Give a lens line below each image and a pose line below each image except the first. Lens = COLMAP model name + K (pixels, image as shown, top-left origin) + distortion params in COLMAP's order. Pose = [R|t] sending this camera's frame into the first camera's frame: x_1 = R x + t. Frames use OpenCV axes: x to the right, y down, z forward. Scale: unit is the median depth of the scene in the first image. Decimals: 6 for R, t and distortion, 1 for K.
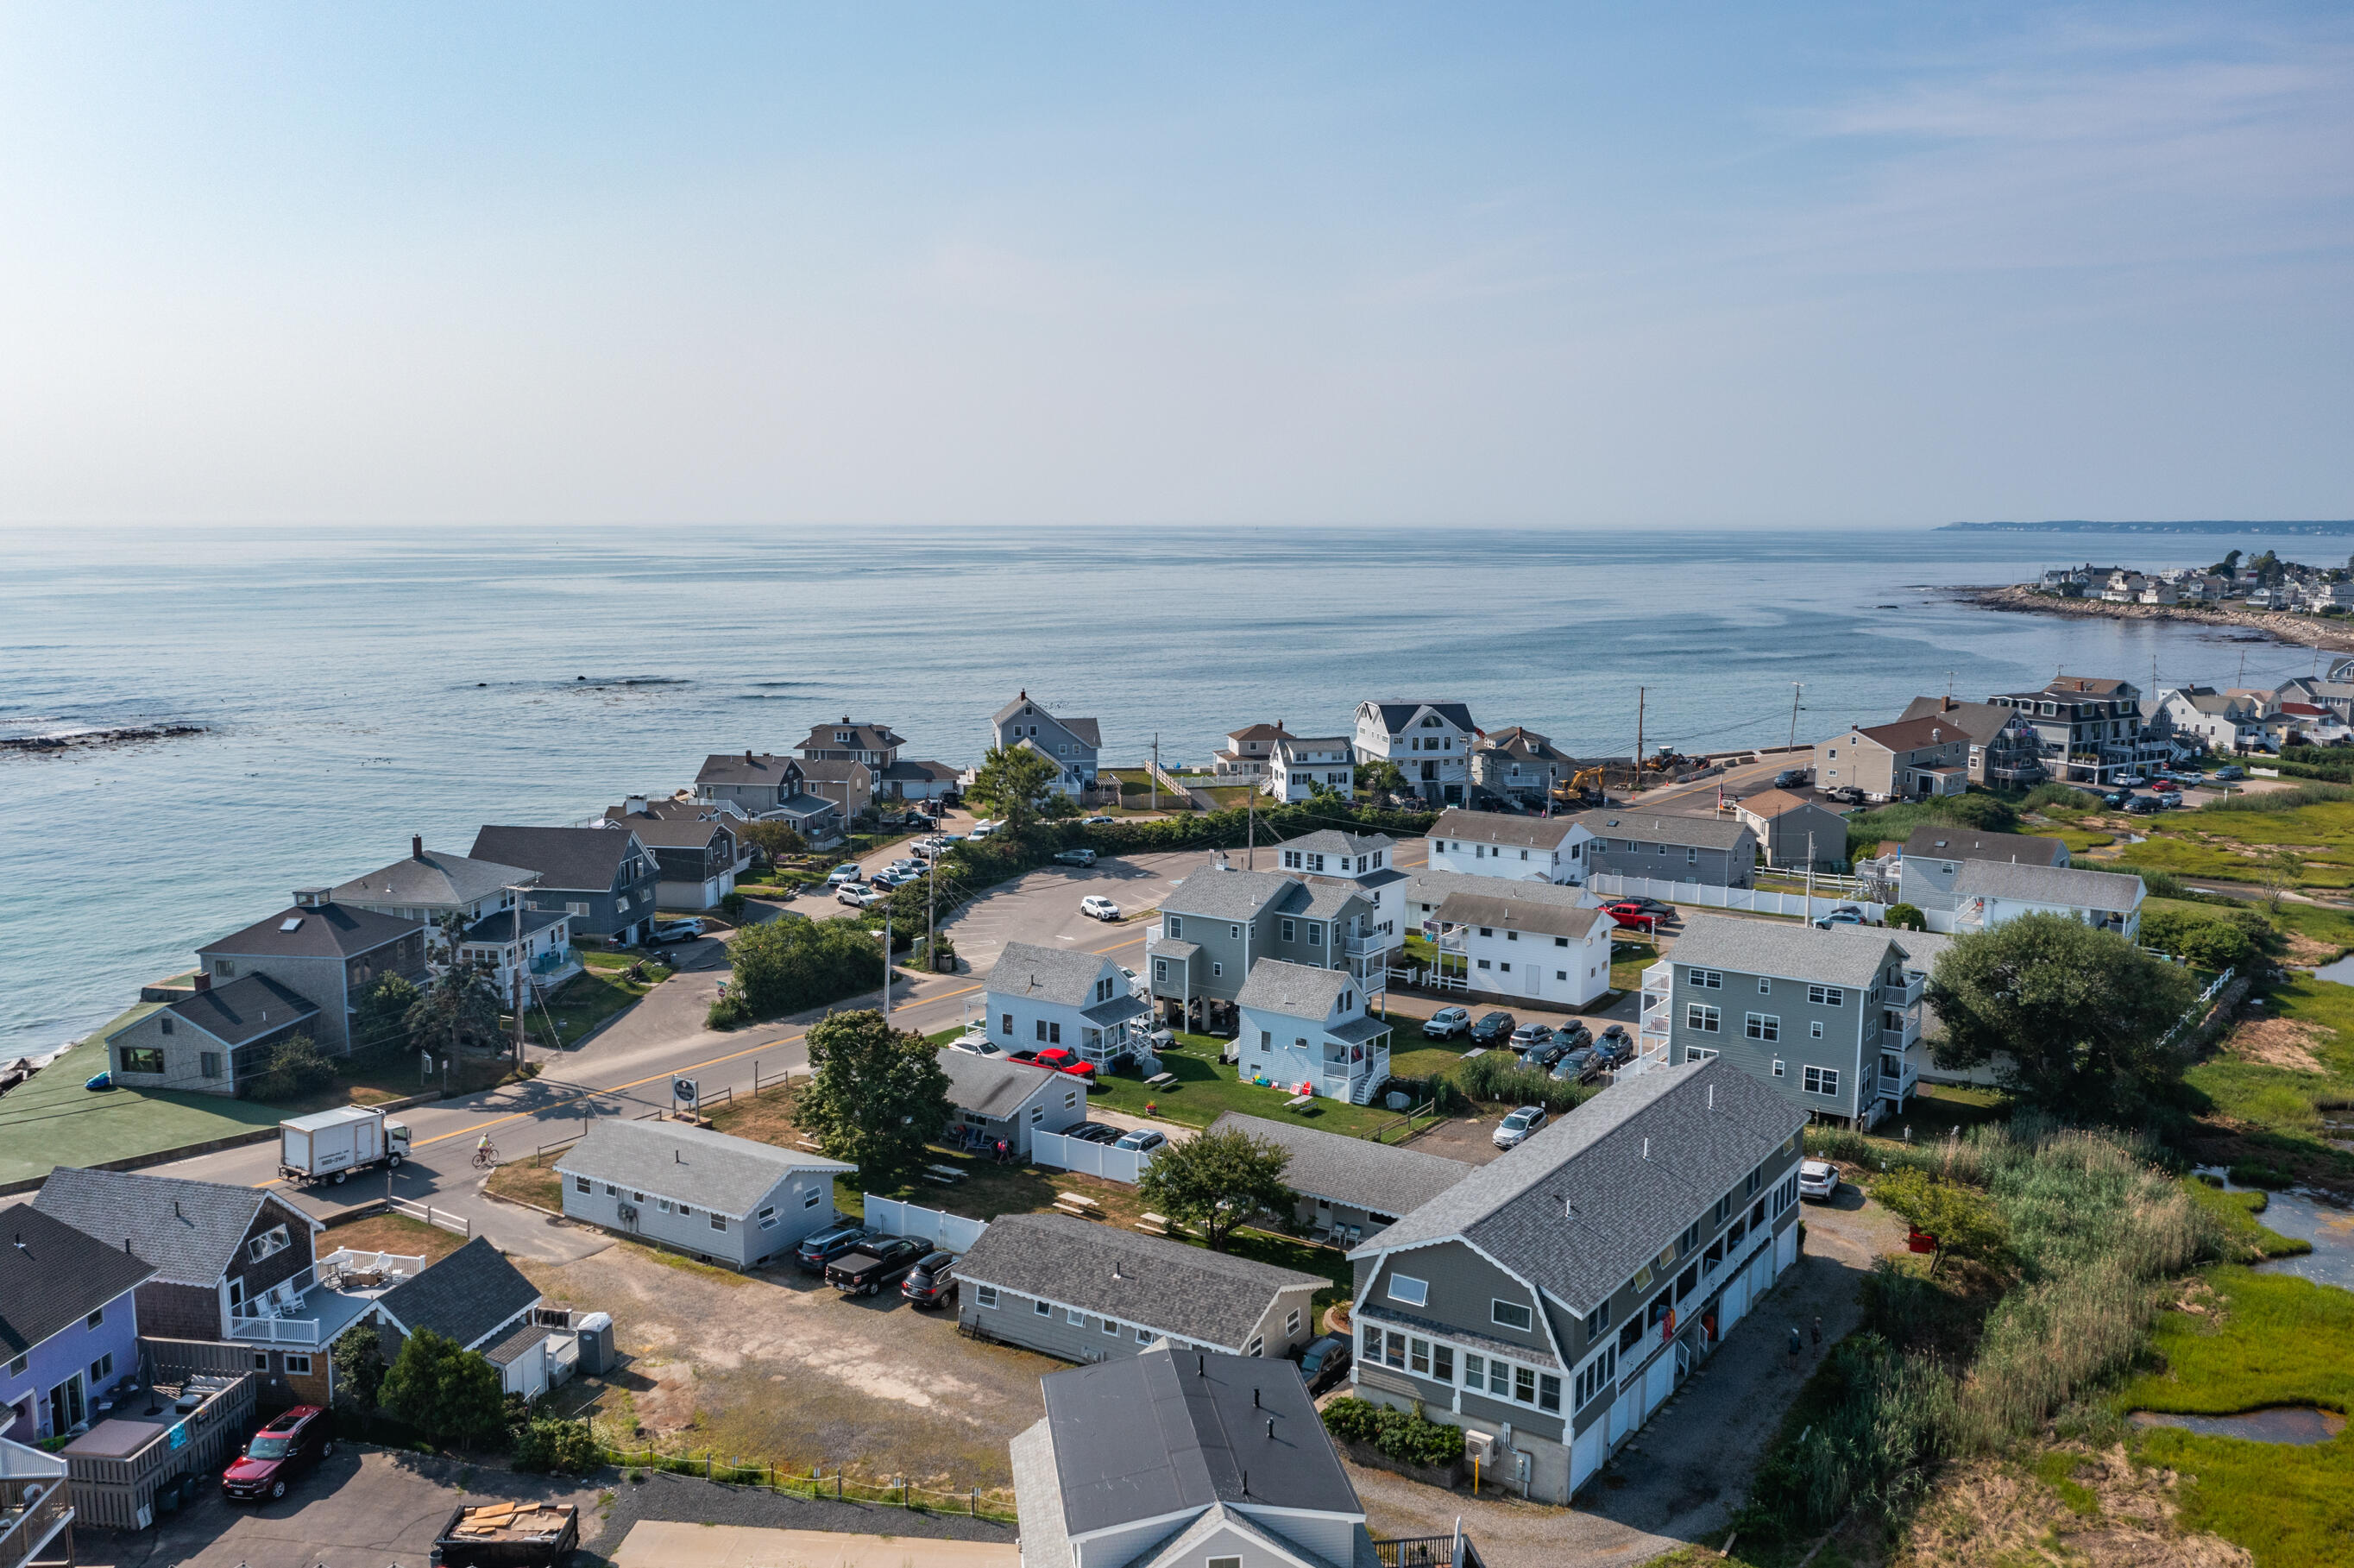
lens RADIAL K [[1885.7, 0, 1181.9], [0, 1885.7, 790.2], [0, 0, 1]] dist [-0.020958, -0.001246]
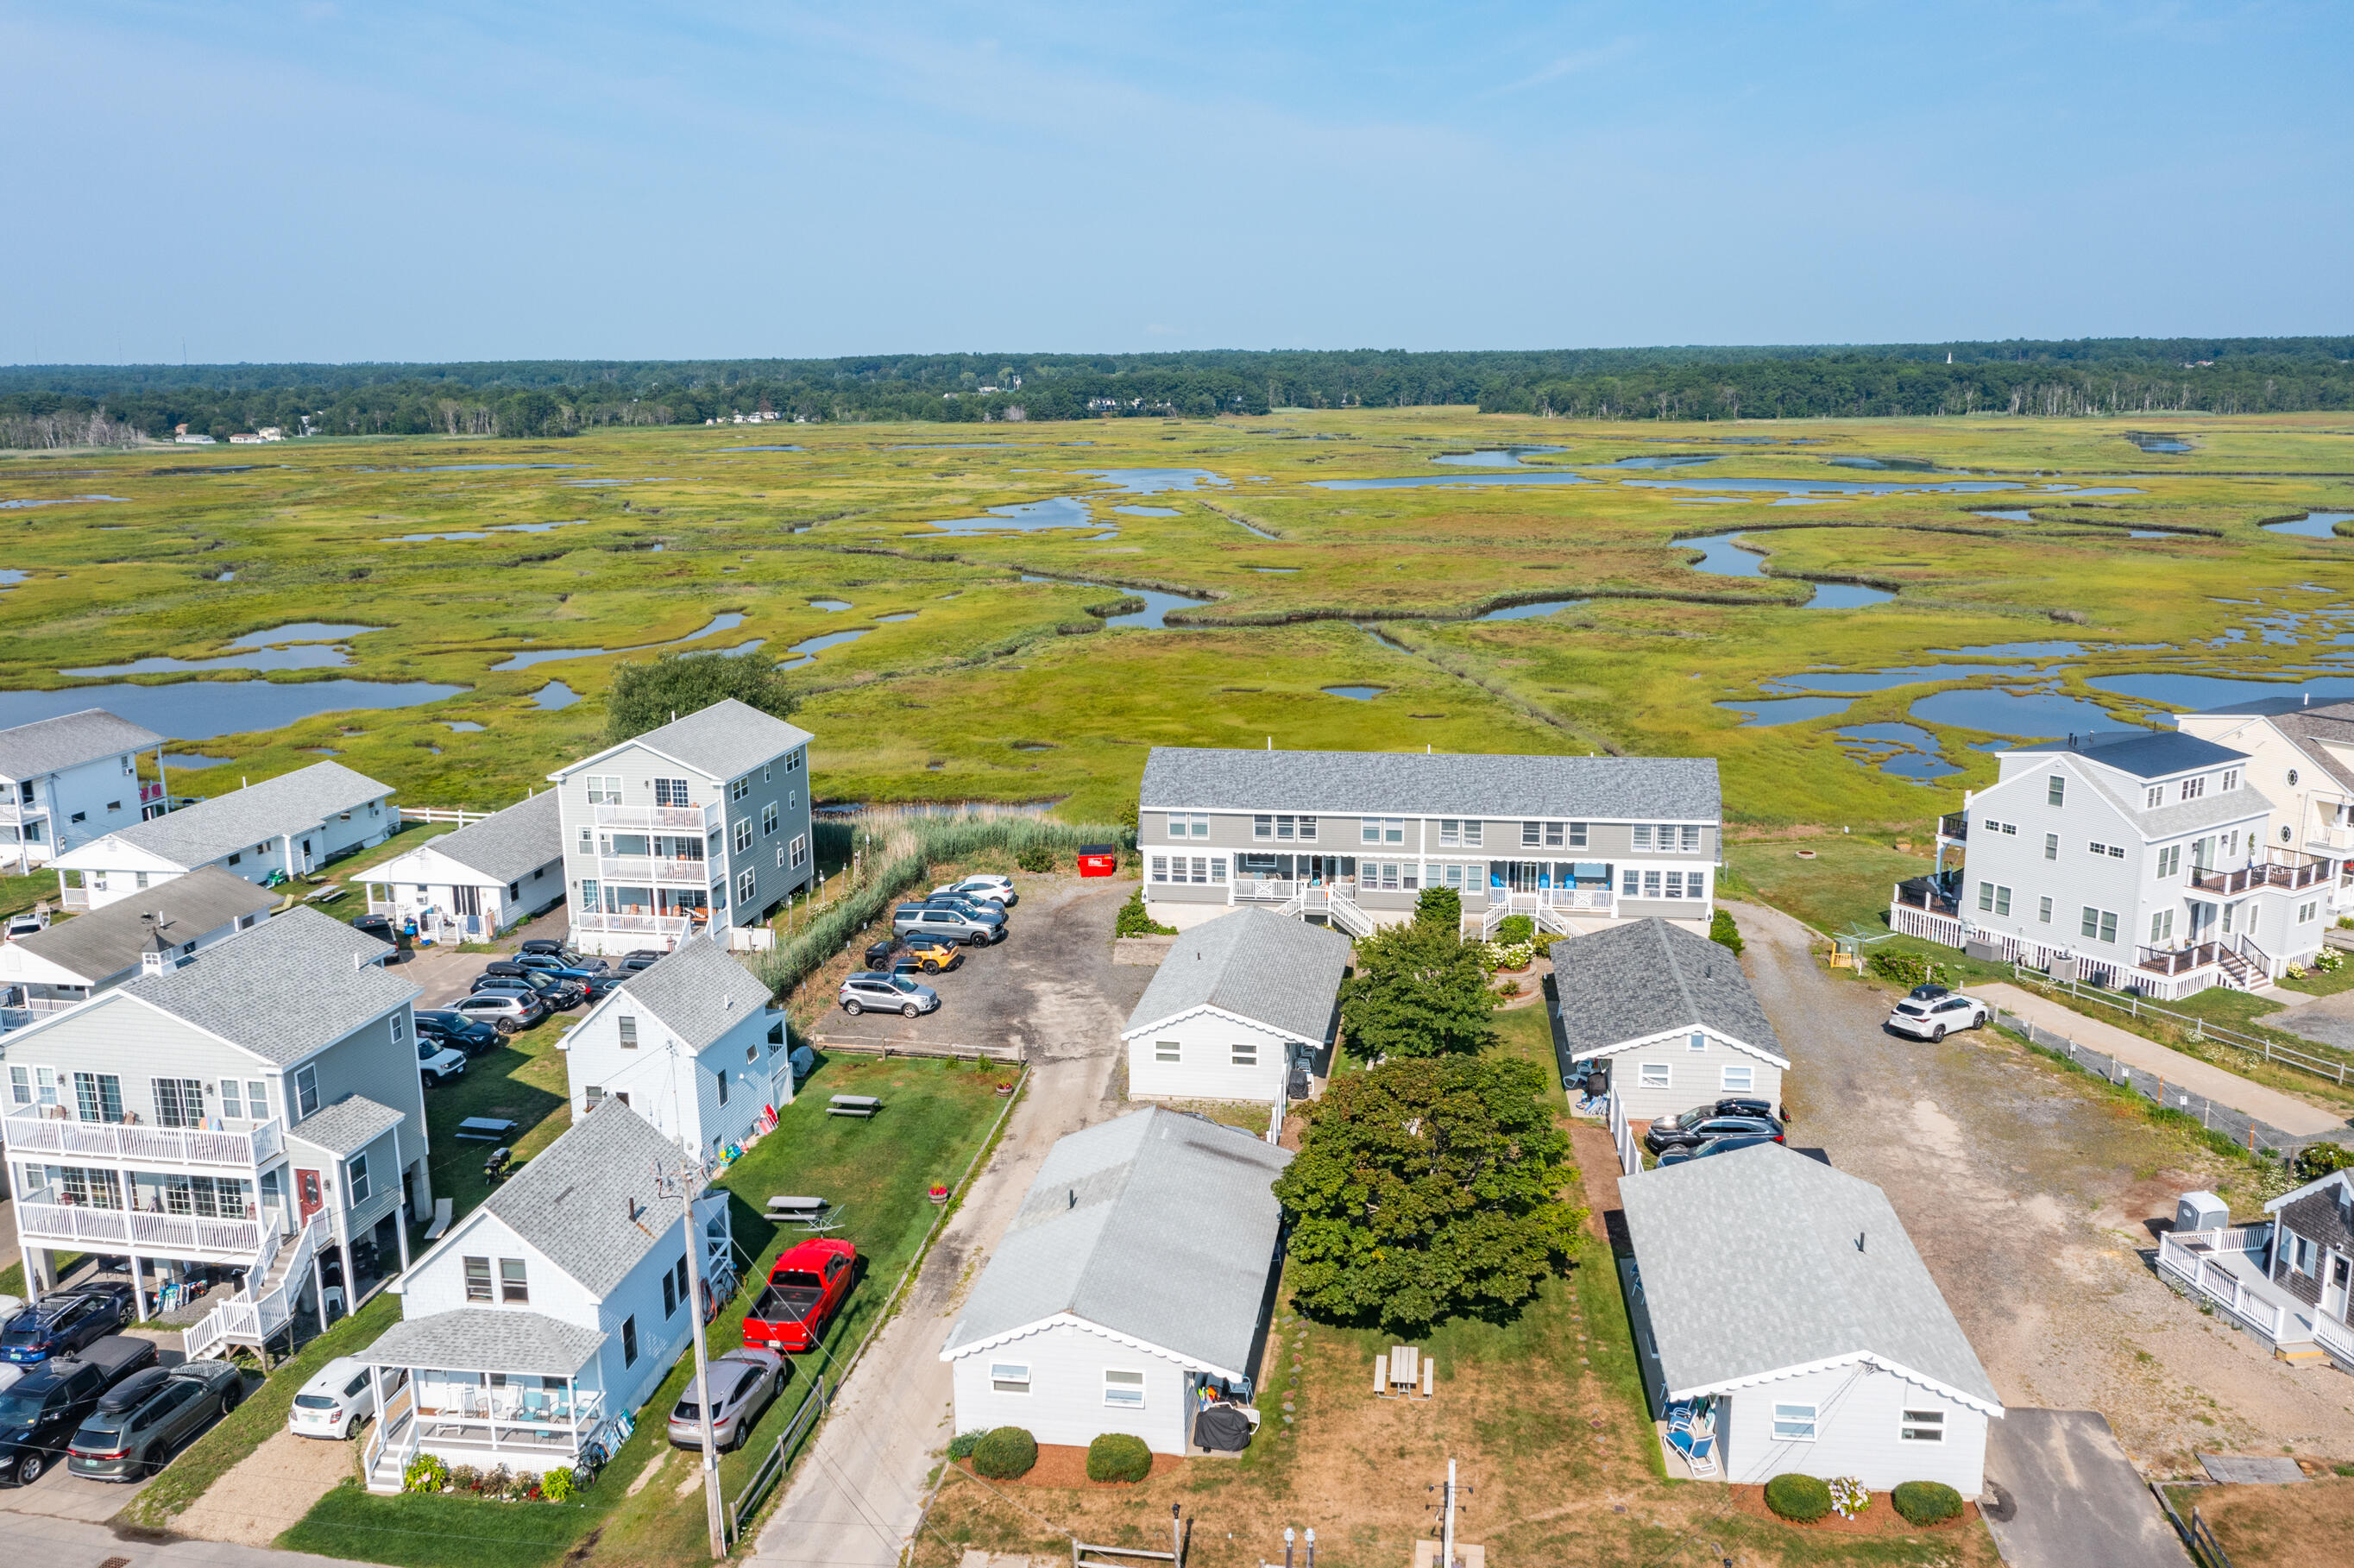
lens RADIAL K [[1873.8, 0, 1177.0], [0, 1873.8, 784.0], [0, 0, 1]] dist [-0.019192, 0.010782]
pose [[-0.410142, -0.194869, 0.890960, -0.517005], [0.139940, 0.951892, 0.272615, -0.097098], [-0.901222, 0.236492, -0.363140, 1.060925]]
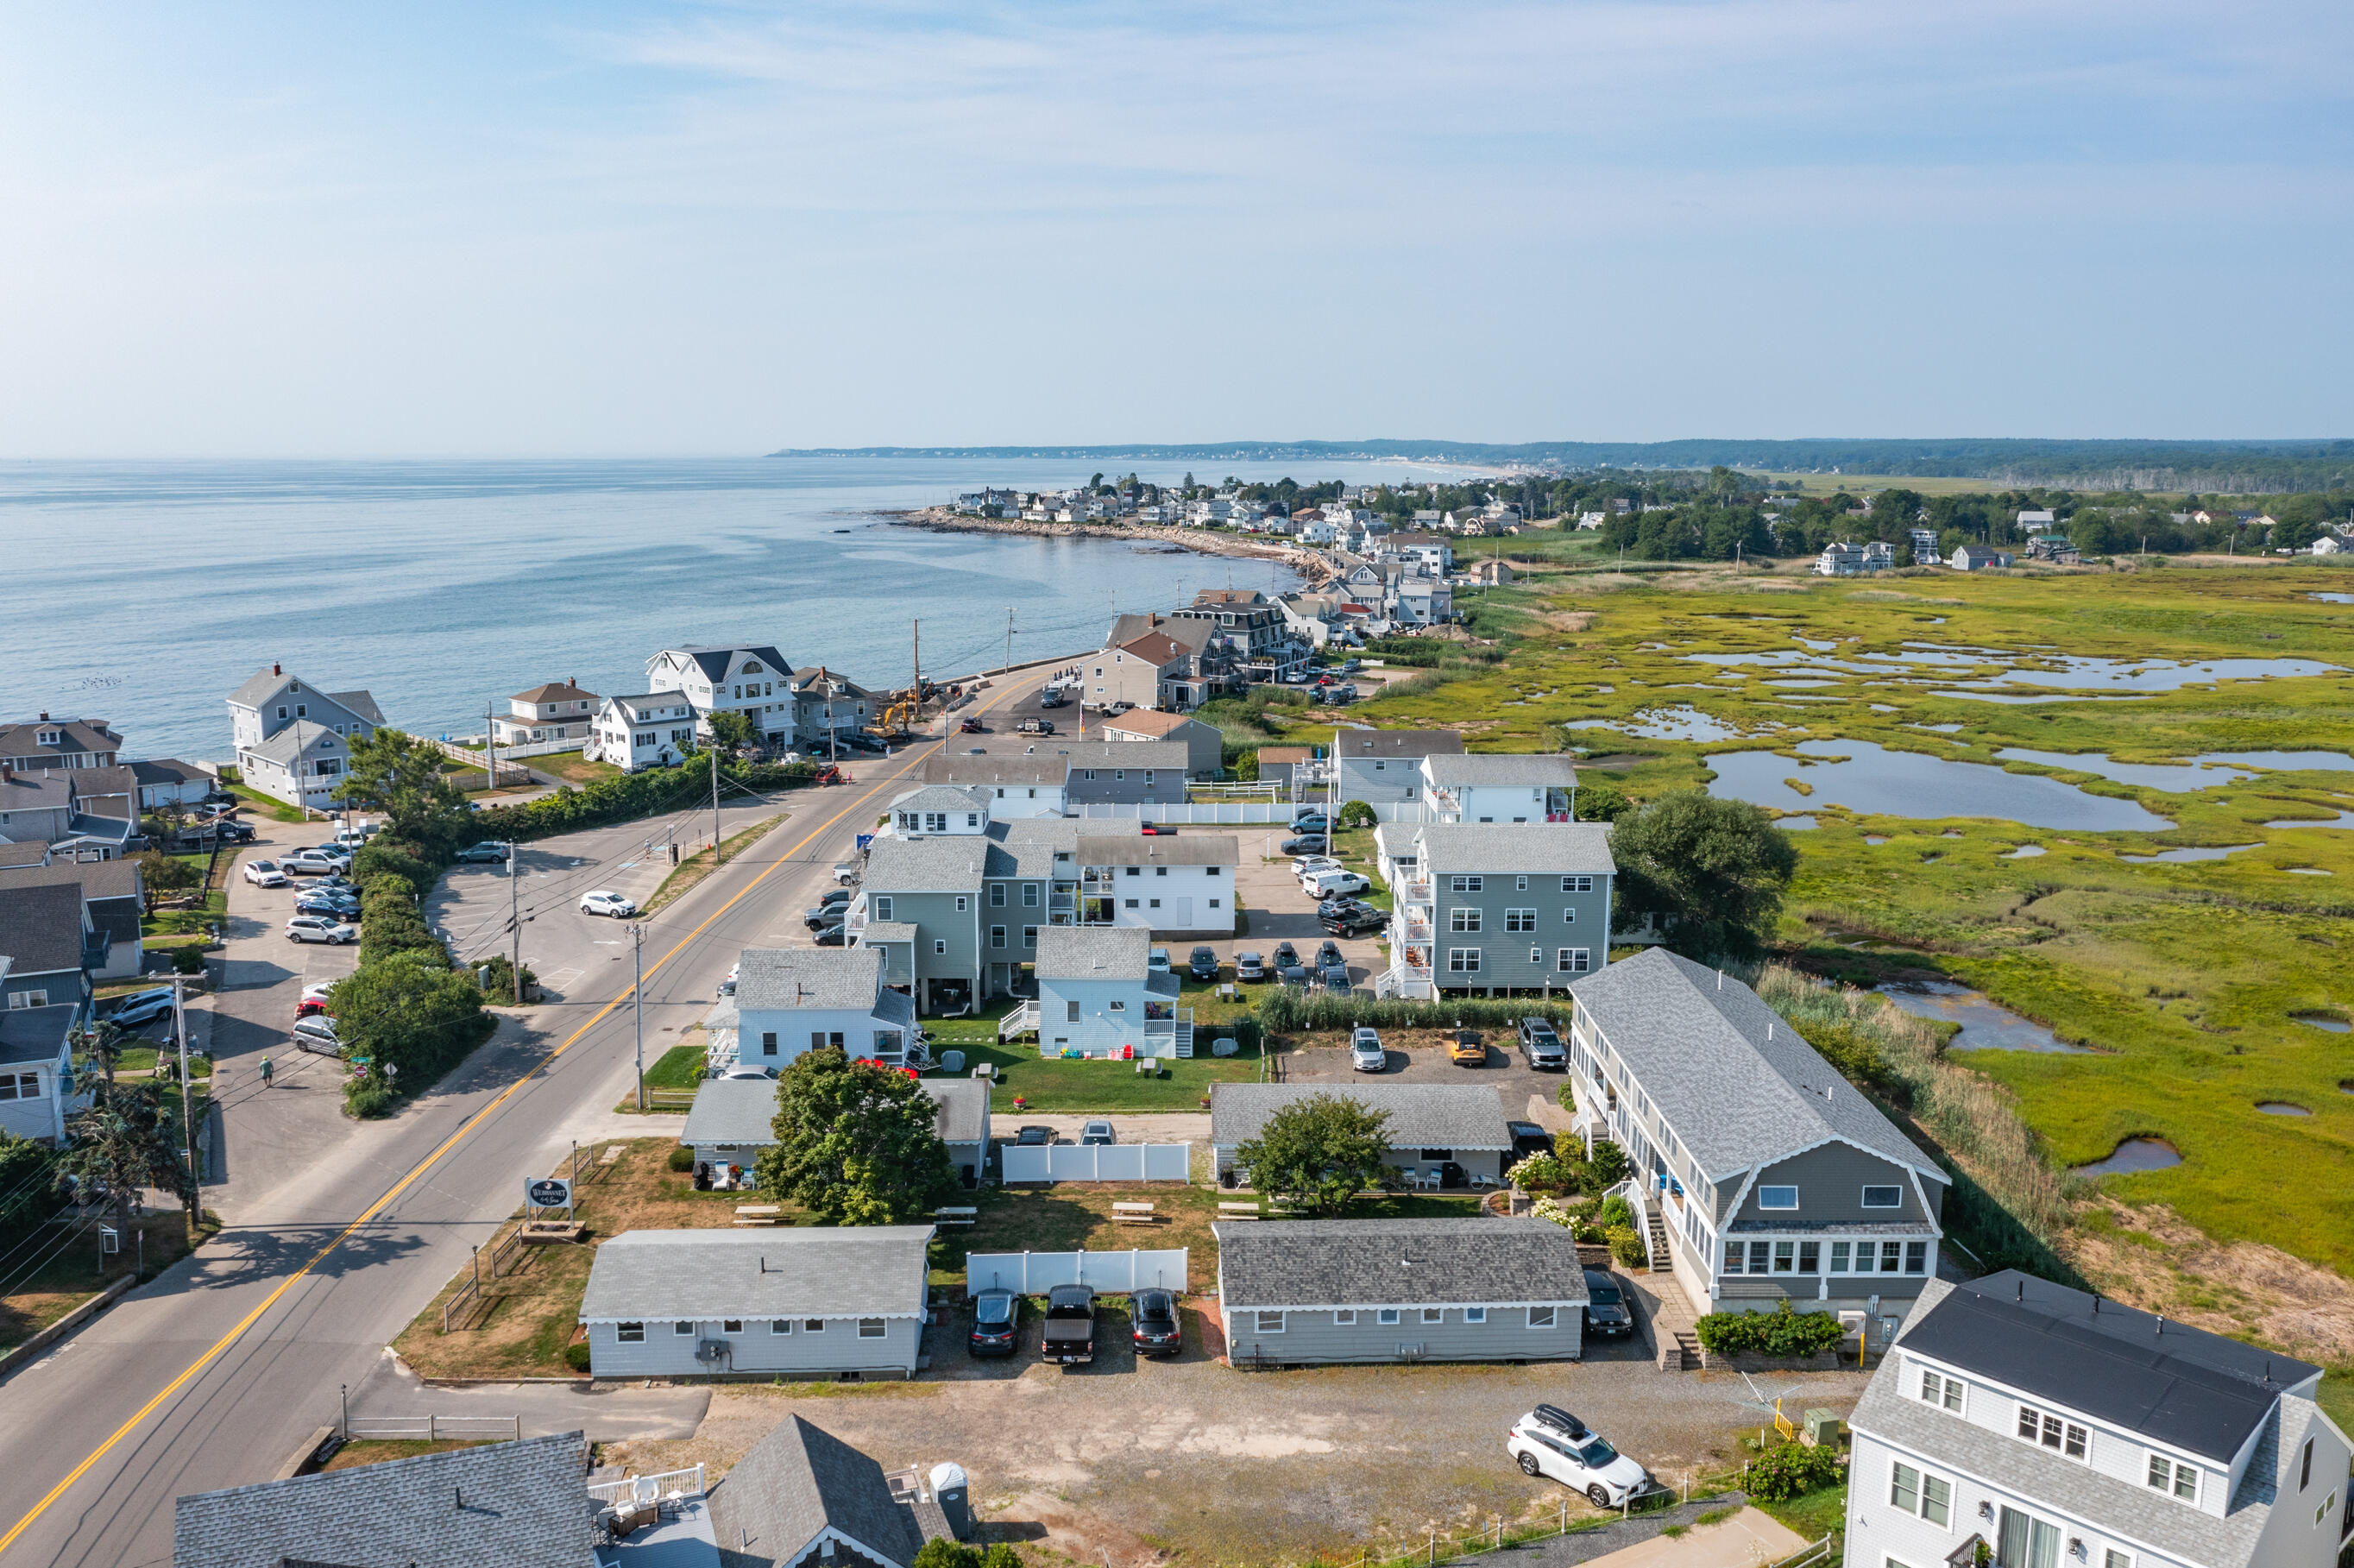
lens RADIAL K [[1873.8, 0, 1177.0], [0, 1873.8, 784.0], [0, 0, 1]] dist [-0.019192, 0.010782]
pose [[0.827621, -0.101568, 0.552022, -0.420789], [0.082113, 0.994819, 0.059931, -0.032850], [-0.555249, -0.004272, 0.831673, 0.186696]]
